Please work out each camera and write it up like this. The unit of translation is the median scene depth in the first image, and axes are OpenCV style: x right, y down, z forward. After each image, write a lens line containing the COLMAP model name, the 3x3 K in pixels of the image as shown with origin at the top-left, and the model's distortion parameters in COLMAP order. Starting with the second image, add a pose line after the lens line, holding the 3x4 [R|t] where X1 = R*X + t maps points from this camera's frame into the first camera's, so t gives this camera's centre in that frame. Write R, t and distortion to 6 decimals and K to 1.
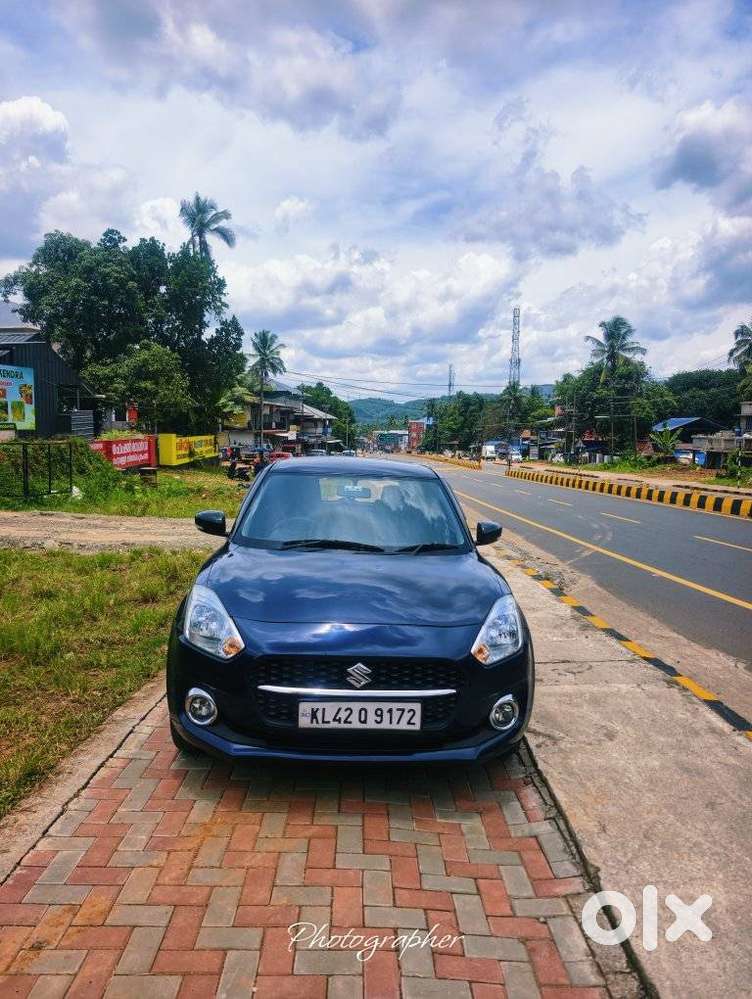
lens RADIAL K [[688.6, 0, 378.3], [0, 688.6, 502.4], [0, 0, 1]] dist [0.020589, -0.074611]
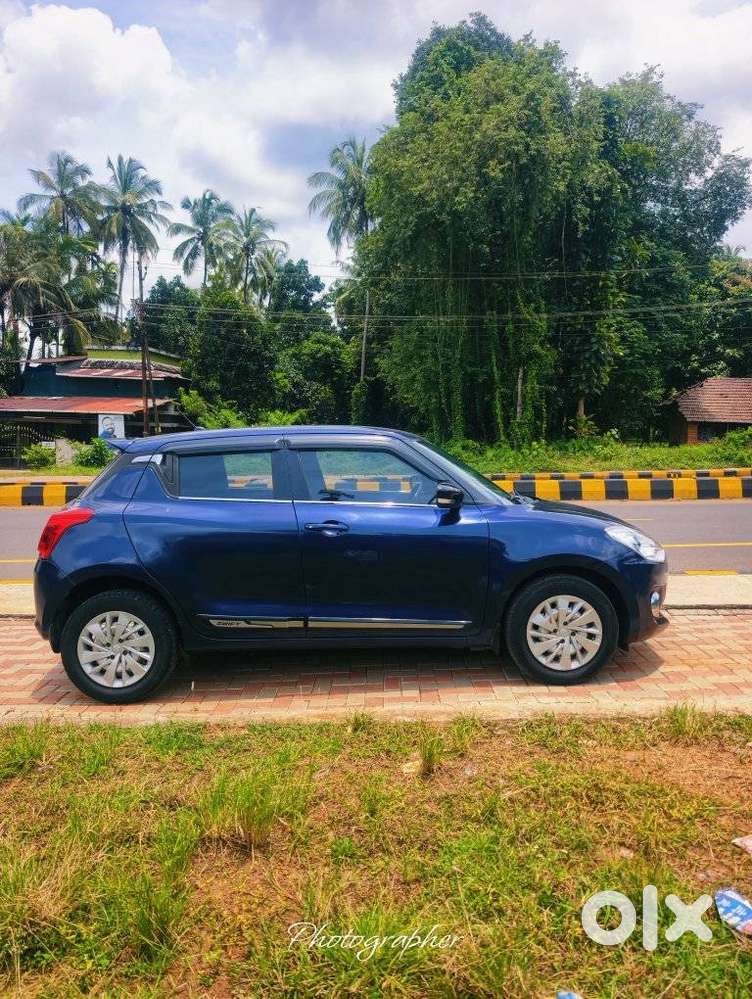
lens RADIAL K [[691.9, 0, 375.9], [0, 691.9, 513.7], [0, 0, 1]] dist [0.003561, -0.028560]
pose [[0.058556, -0.122820, 0.990700, -0.659112], [0.076727, 0.990021, 0.118201, -0.035970], [-0.995331, 0.069092, 0.067395, 0.586585]]
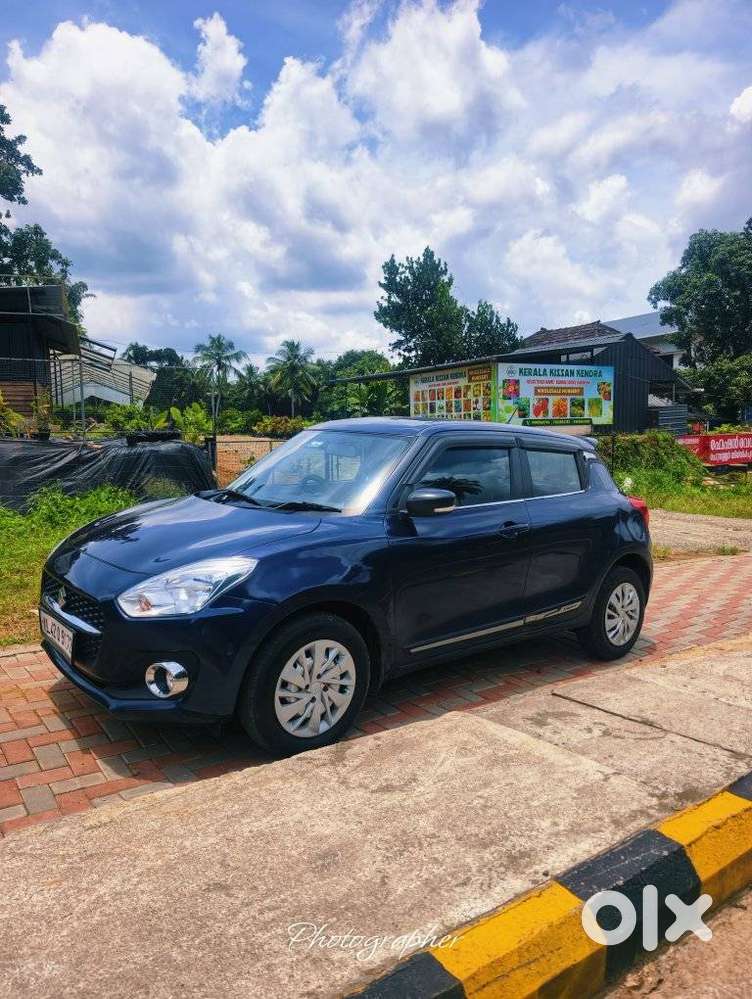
lens RADIAL K [[688.8, 0, 383.2], [0, 688.8, 476.7], [0, 0, 1]] dist [-0.004615, -0.000803]
pose [[0.609799, 0.032020, -0.791909, 0.441824], [-0.061128, 0.998107, -0.006713, 0.012150], [0.790195, 0.052501, 0.610603, 0.275959]]
